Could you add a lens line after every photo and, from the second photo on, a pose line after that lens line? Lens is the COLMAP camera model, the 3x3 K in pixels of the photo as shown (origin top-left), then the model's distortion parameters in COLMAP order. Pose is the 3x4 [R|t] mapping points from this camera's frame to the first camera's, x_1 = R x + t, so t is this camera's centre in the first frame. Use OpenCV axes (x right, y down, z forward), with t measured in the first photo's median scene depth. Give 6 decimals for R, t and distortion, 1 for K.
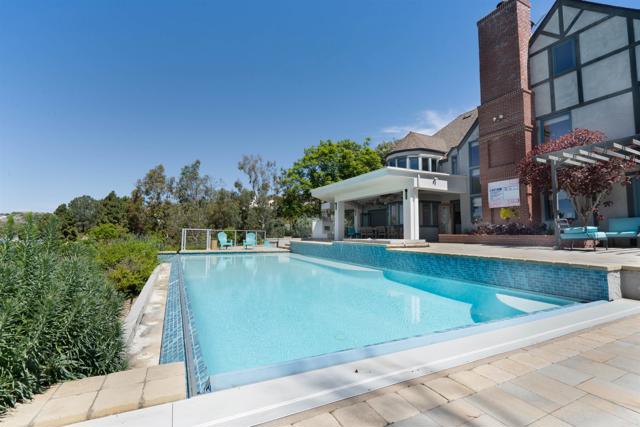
lens RADIAL K [[292.8, 0, 317.7], [0, 292.8, 210.7], [0, 0, 1]] dist [0.017858, 0.001106]
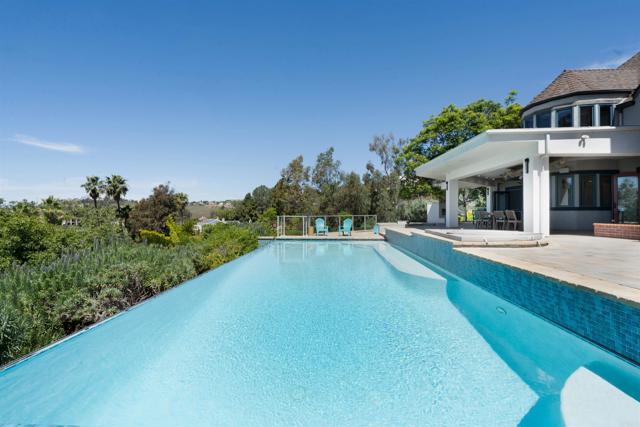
lens RADIAL K [[292.8, 0, 320.3], [0, 292.8, 206.8], [0, 0, 1]] dist [0.017858, 0.001106]
pose [[0.880582, -0.021784, -0.473393, 0.110644], [0.047278, 0.997998, 0.042018, -0.006500], [0.471530, -0.059381, 0.879849, 0.082106]]
